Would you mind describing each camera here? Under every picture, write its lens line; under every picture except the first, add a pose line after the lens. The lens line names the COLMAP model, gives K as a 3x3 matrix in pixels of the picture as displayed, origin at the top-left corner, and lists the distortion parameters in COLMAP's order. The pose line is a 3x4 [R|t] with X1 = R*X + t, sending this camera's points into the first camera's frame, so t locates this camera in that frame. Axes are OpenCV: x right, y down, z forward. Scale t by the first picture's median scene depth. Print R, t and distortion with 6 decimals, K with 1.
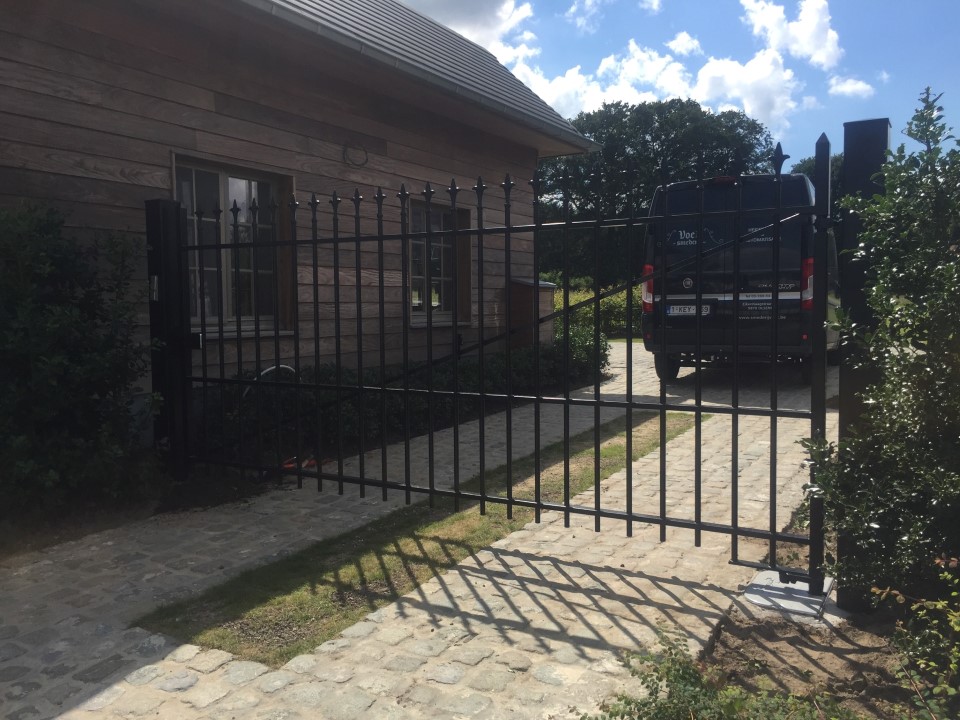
lens RADIAL K [[805.9, 0, 509.0], [0, 805.9, 348.6], [0, 0, 1]] dist [0.038021, -0.004769]
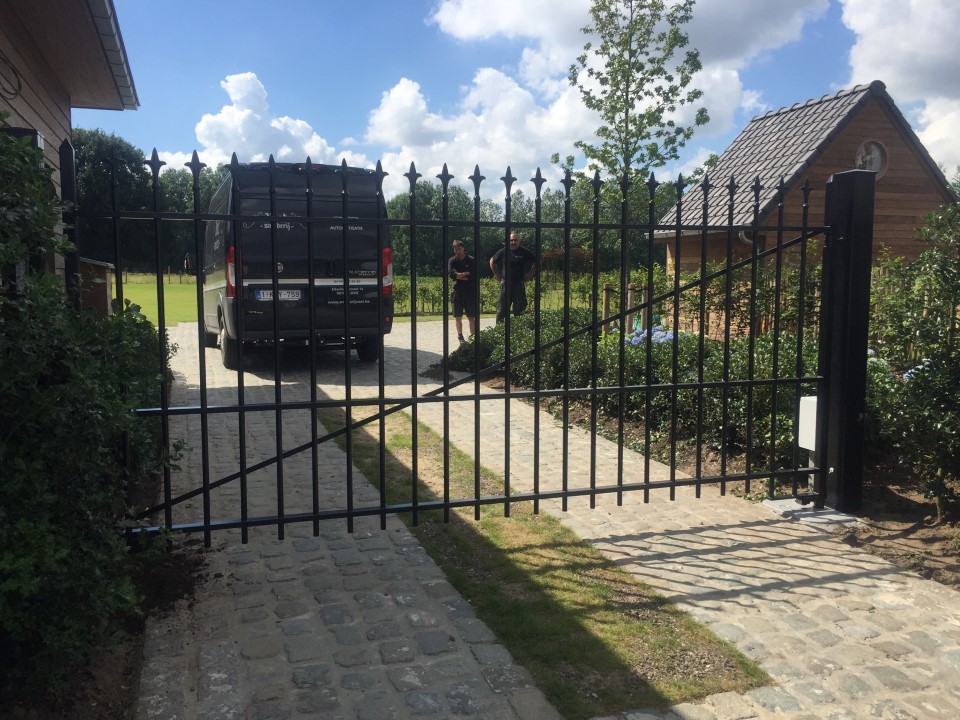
lens RADIAL K [[805.9, 0, 481.6], [0, 805.9, 359.8], [0, 0, 1]] dist [0.038021, -0.004769]
pose [[0.659791, -0.064166, 0.748705, -0.963822], [0.037362, 0.997917, 0.052600, -0.033765], [-0.750520, -0.006732, 0.660813, 0.520549]]
